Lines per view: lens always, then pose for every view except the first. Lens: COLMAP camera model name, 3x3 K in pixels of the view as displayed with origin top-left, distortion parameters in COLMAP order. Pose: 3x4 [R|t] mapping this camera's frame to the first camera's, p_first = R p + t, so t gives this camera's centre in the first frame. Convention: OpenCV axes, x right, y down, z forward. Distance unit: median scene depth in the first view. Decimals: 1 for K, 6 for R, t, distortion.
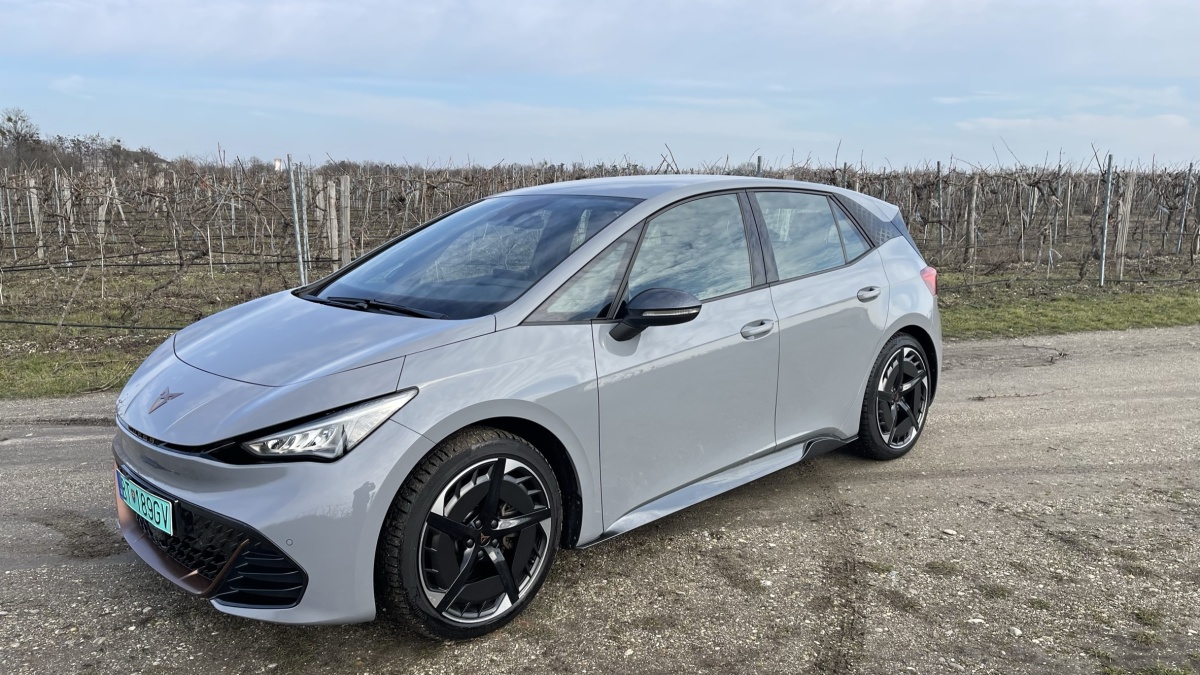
lens RADIAL K [[928.1, 0, 601.6], [0, 928.1, 338.3], [0, 0, 1]] dist [0.045349, -0.048059]
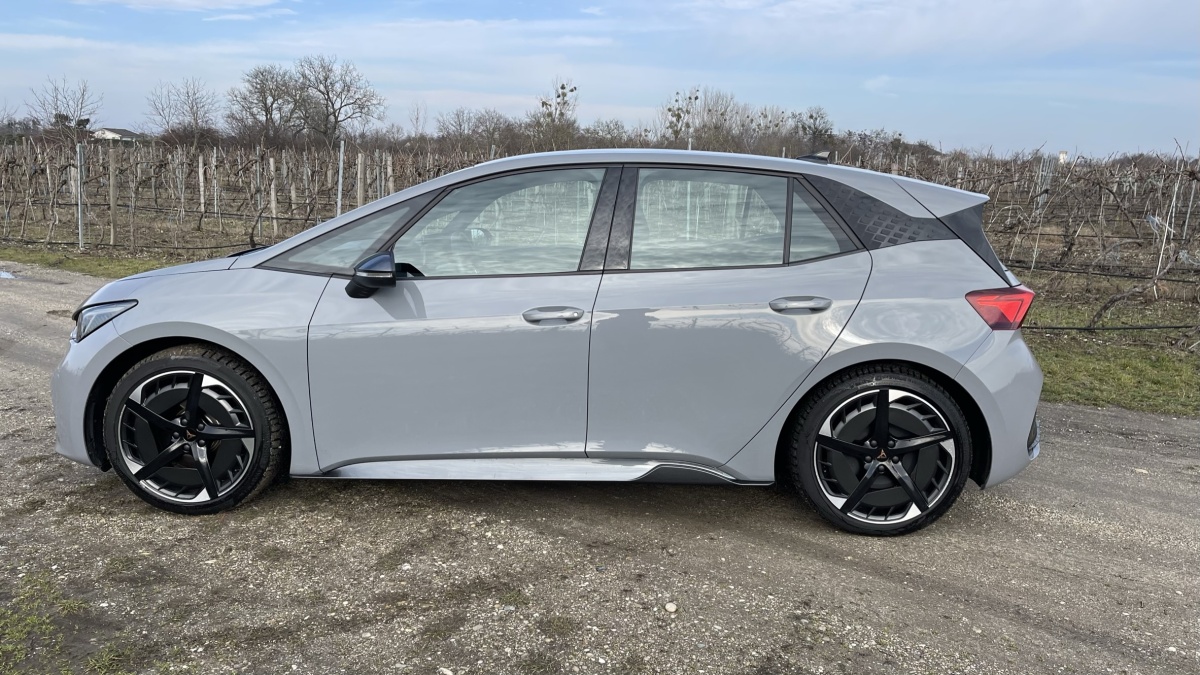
lens RADIAL K [[928.1, 0, 606.0], [0, 928.1, 329.7], [0, 0, 1]] dist [0.045349, -0.048059]
pose [[0.682409, 0.144681, -0.716509, 0.717769], [-0.146569, 0.987392, 0.059786, -0.048908], [0.716126, 0.064219, 0.695011, 0.345719]]
